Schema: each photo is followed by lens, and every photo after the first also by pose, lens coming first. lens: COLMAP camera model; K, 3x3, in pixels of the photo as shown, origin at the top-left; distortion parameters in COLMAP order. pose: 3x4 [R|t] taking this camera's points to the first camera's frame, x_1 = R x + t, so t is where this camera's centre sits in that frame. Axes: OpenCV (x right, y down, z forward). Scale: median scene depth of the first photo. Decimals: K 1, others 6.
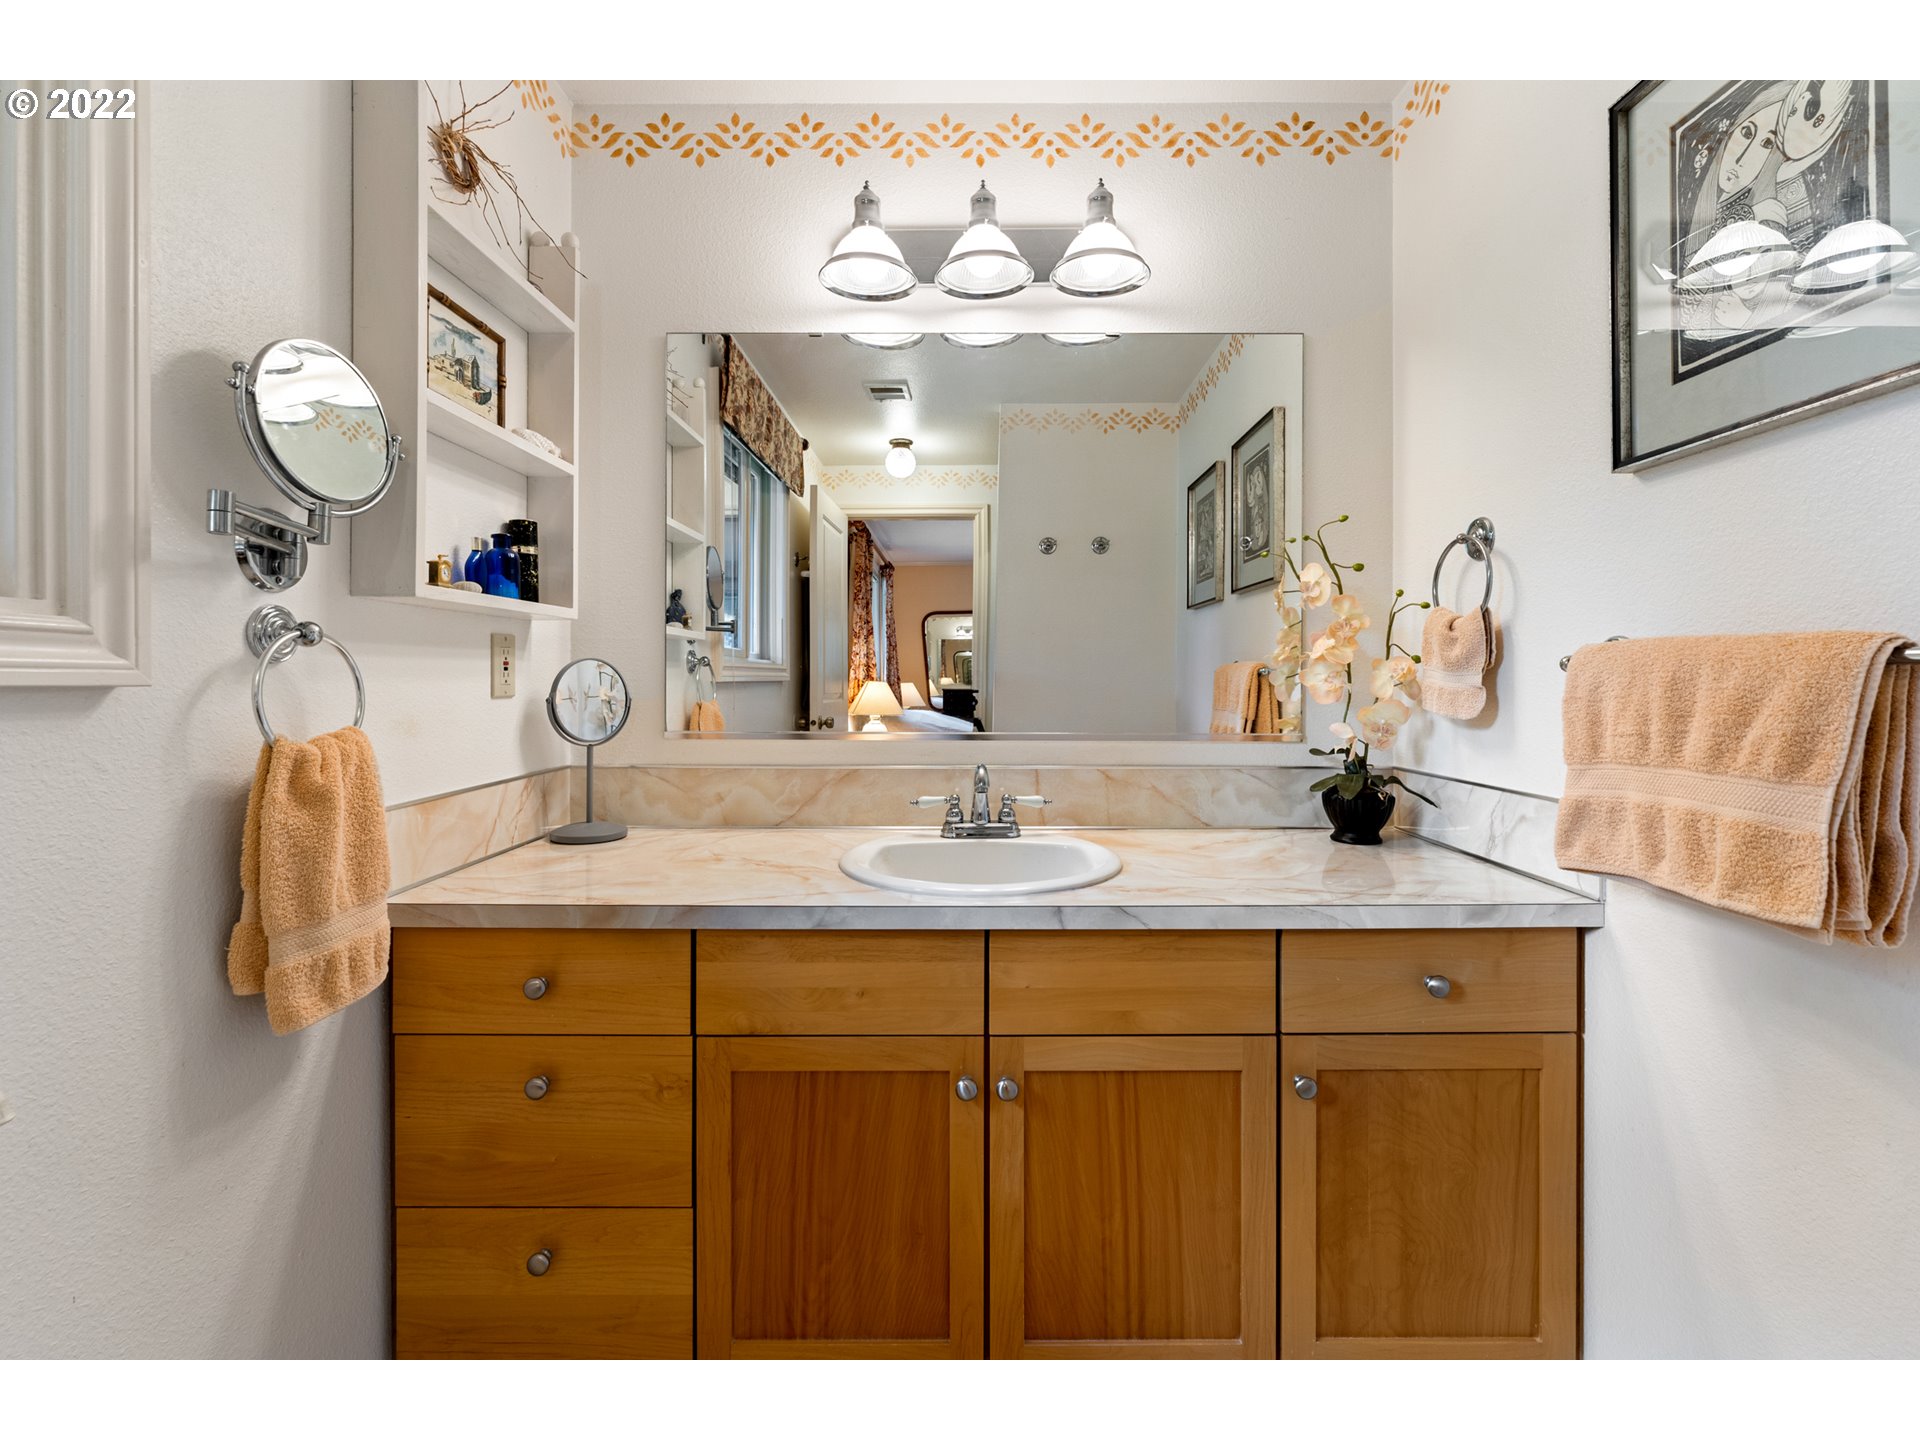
lens RADIAL K [[847.9, 0, 975.7], [0, 847.9, 691.6], [0, 0, 1]] dist [-0.001850, -0.000196]
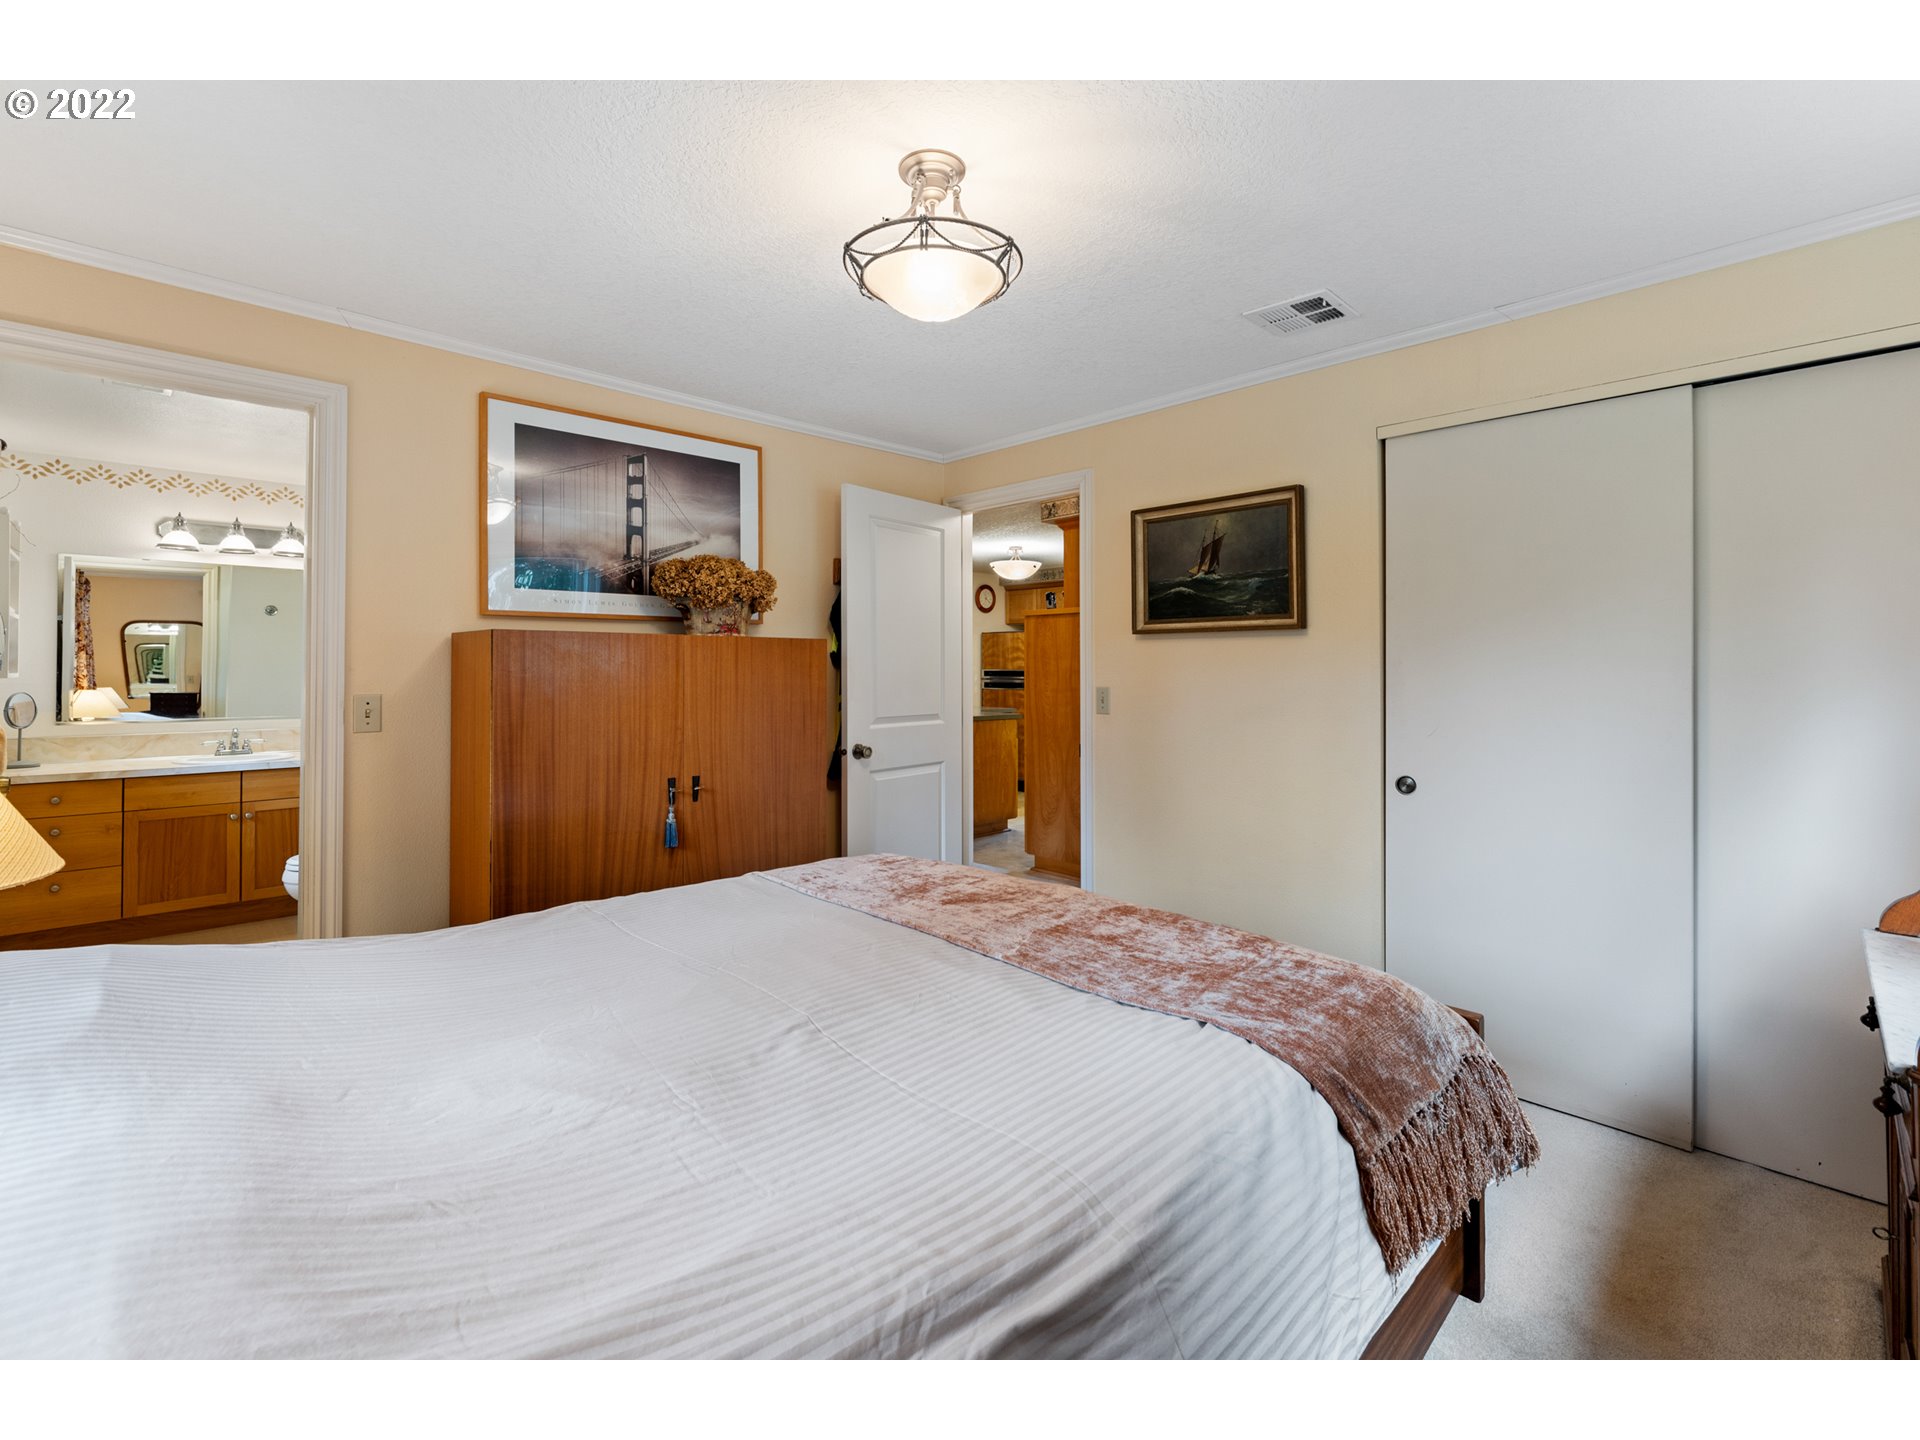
lens RADIAL K [[833.6, 0, 959.7], [0, 833.6, 658.3], [0, 0, 1]] dist [-0.001815, -0.000615]
pose [[0.716086, 0.008560, 0.697959, -0.195403], [0.010165, 0.999691, -0.022690, -0.057764], [-0.697938, 0.023342, 0.715778, -2.601761]]
